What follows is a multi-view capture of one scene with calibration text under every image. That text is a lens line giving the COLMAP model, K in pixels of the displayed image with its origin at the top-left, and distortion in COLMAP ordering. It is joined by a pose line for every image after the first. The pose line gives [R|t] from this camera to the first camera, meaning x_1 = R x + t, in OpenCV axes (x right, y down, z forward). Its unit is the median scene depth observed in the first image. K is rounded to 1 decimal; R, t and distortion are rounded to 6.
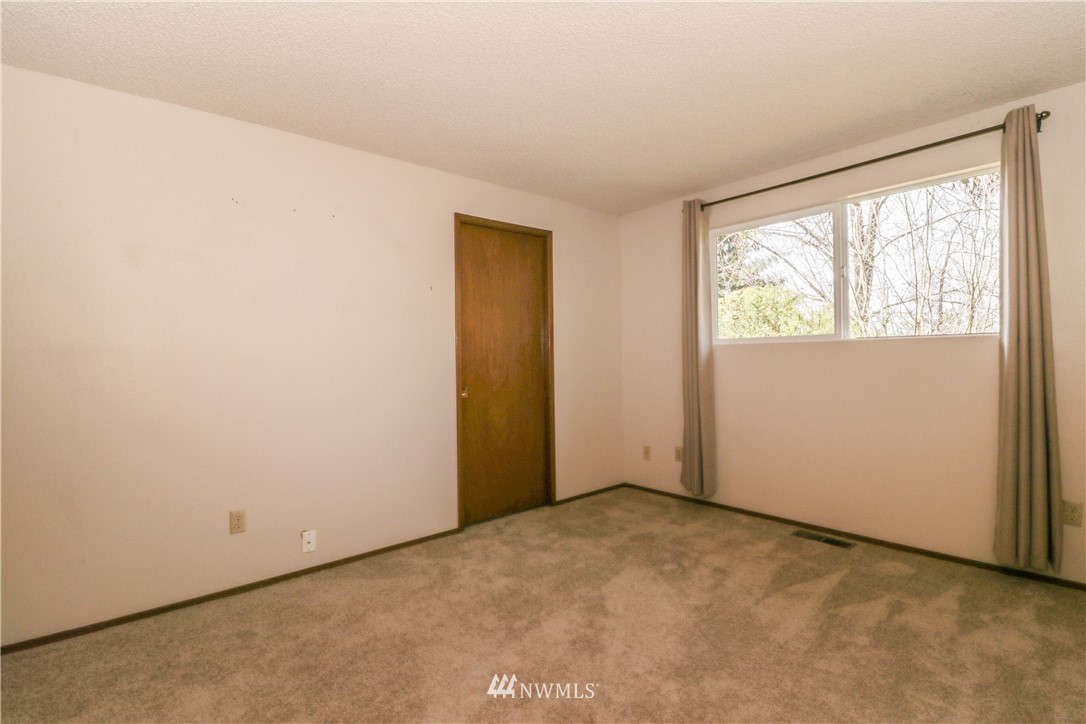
lens RADIAL K [[503.3, 0, 544.5], [0, 503.3, 359.9], [0, 0, 1]] dist [-0.010844, -0.000685]
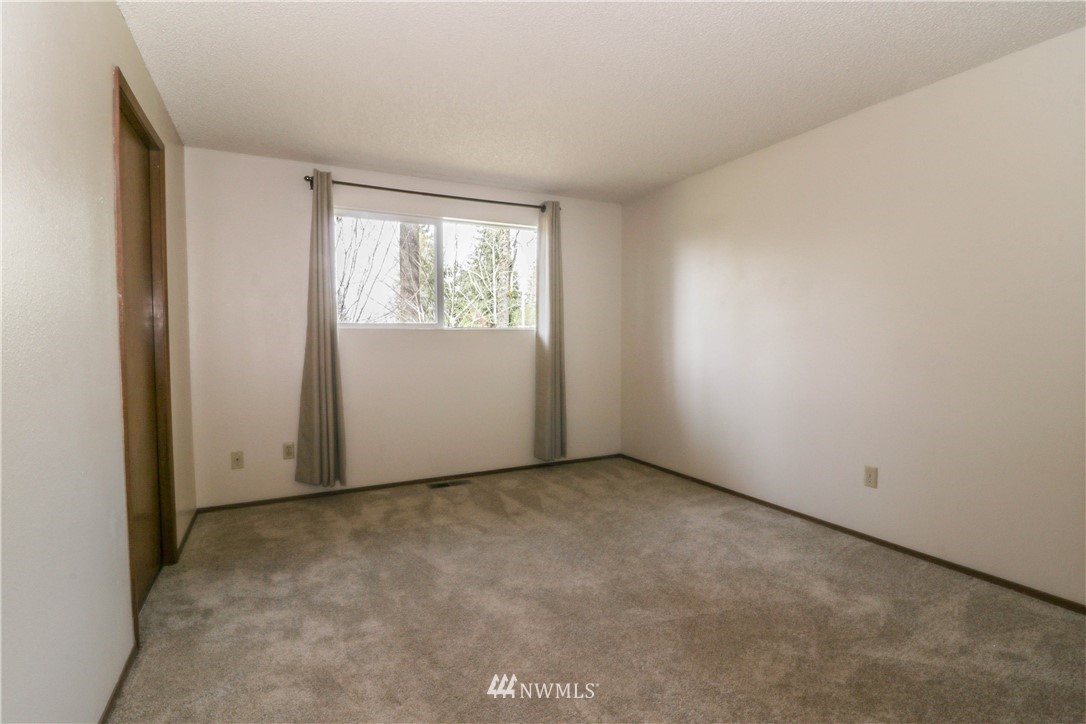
lens RADIAL K [[503.3, 0, 544.0], [0, 503.3, 361.8], [0, 0, 1]] dist [-0.010844, -0.000685]
pose [[0.224480, -0.019112, 0.974291, -0.614057], [0.002410, 0.999815, 0.019057, 0.019704], [-0.974476, -0.001930, 0.224485, 0.460795]]
